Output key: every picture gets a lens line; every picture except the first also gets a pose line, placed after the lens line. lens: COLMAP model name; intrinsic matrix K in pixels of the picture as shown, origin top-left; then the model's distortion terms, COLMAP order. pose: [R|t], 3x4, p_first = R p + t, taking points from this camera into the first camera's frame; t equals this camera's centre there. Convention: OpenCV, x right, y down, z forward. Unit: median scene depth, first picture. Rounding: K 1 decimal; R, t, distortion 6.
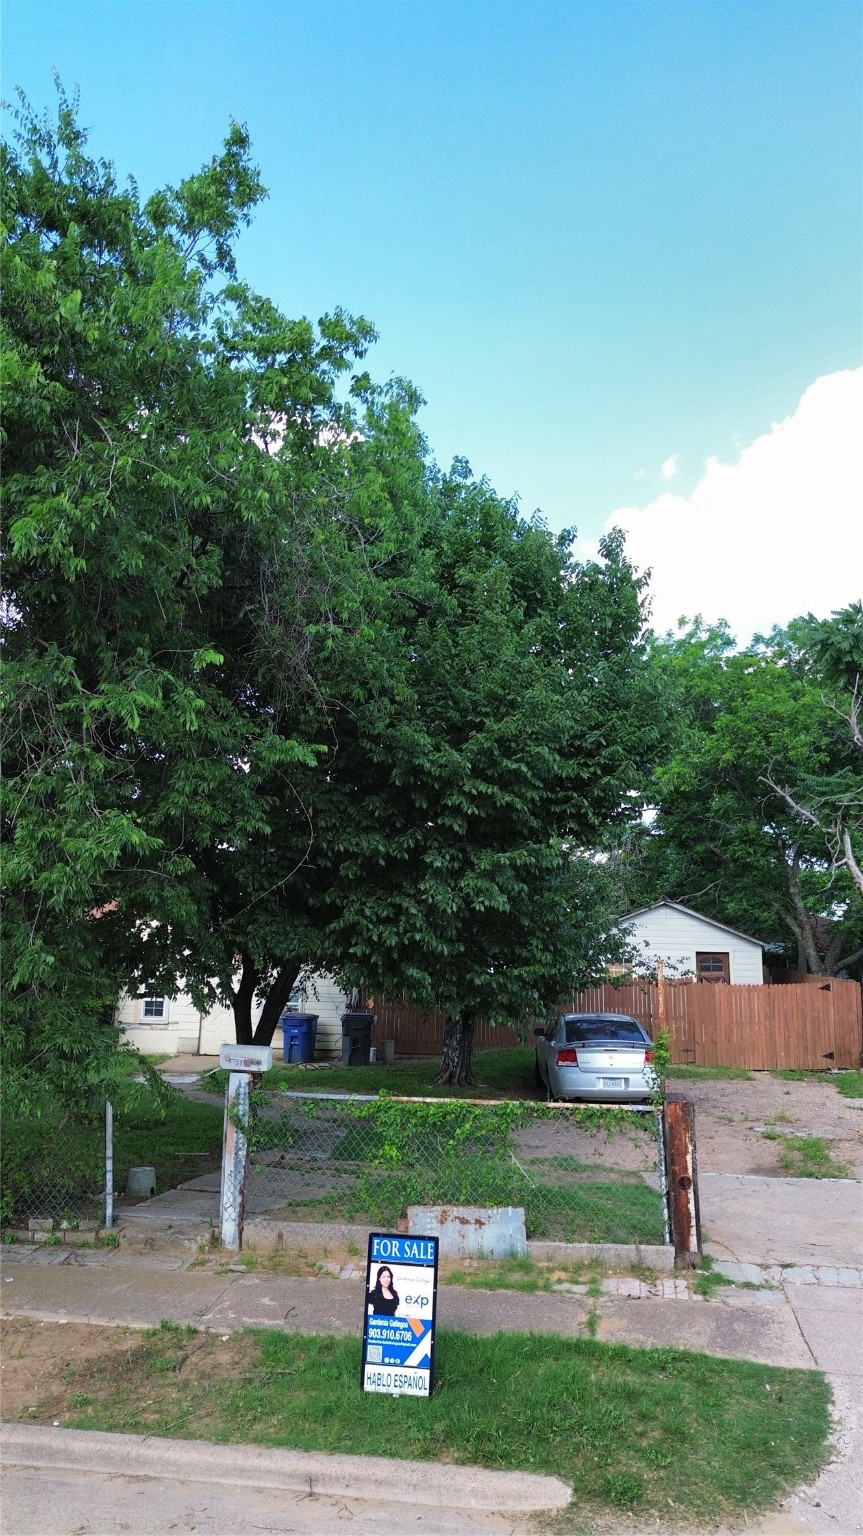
lens RADIAL K [[1078.0, 0, 416.9], [0, 1078.0, 748.9], [0, 0, 1]] dist [0.056766, -0.050403]
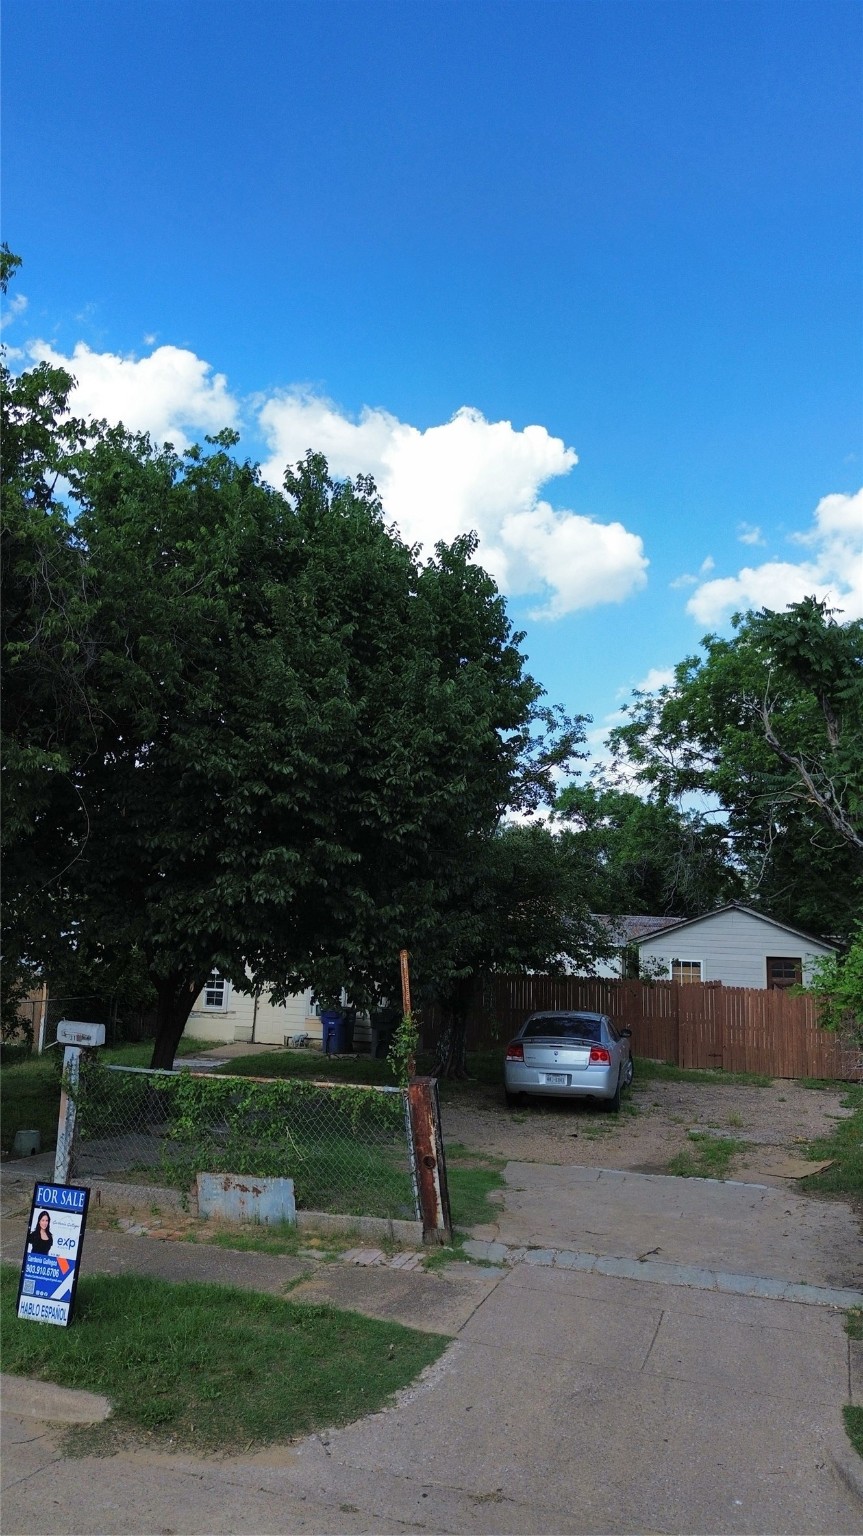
lens RADIAL K [[1078.0, 0, 416.9], [0, 1078.0, 748.9], [0, 0, 1]] dist [0.056766, -0.050403]
pose [[0.982759, -0.014875, -0.184292, 0.439983], [0.014406, 0.999889, -0.003888, 0.002854], [0.184329, 0.001166, 0.982864, -0.035589]]
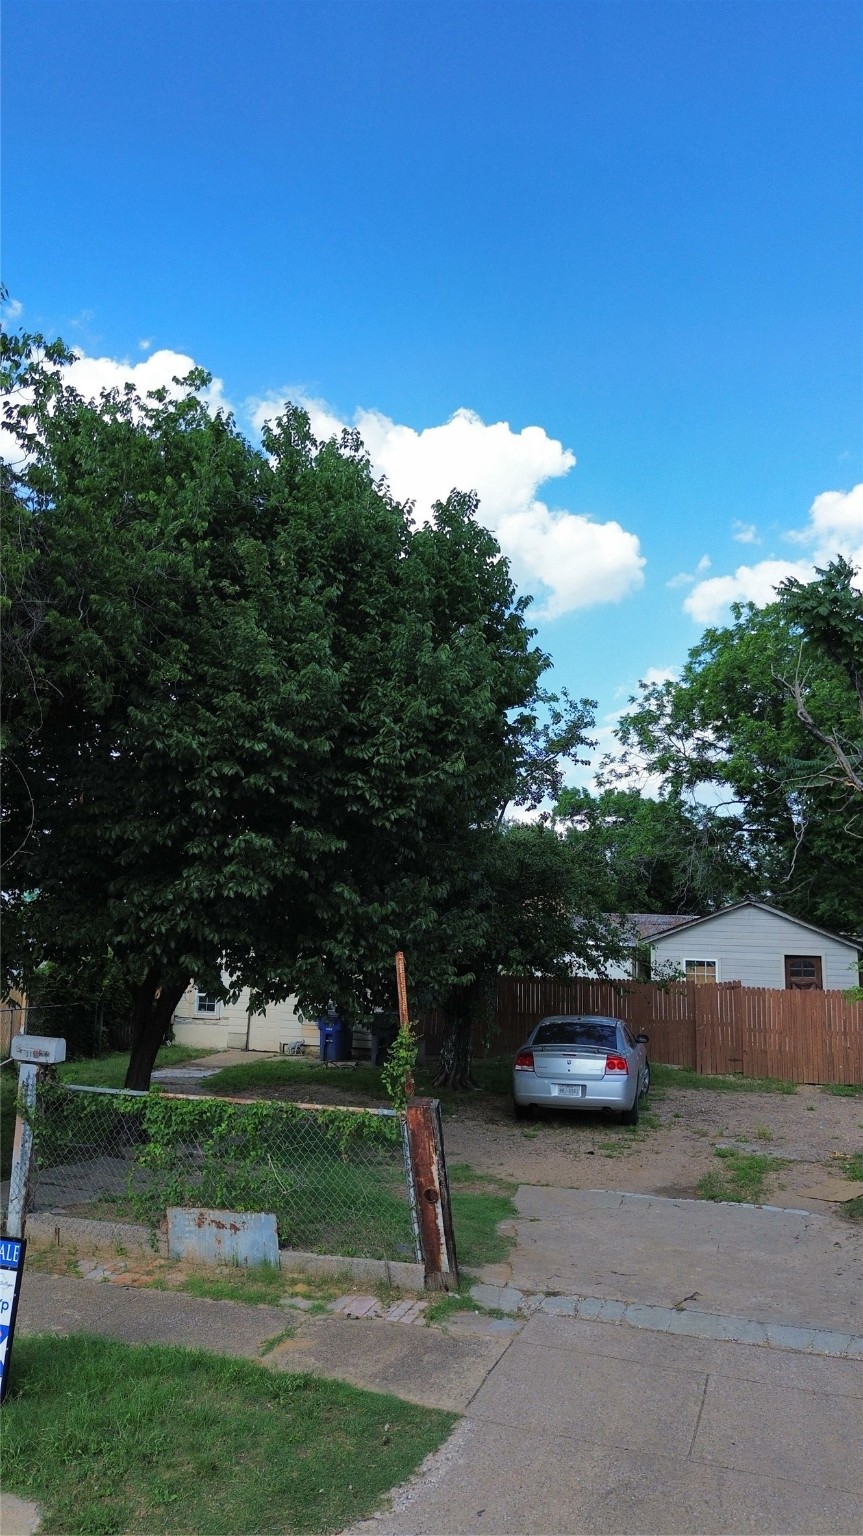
lens RADIAL K [[1078.0, 0, 416.9], [0, 1078.0, 748.9], [0, 0, 1]] dist [0.056766, -0.050403]
pose [[0.982304, -0.024226, -0.185722, 0.418895], [0.023707, 0.999706, -0.005014, 0.028044], [0.185789, 0.000523, 0.982589, 0.101889]]
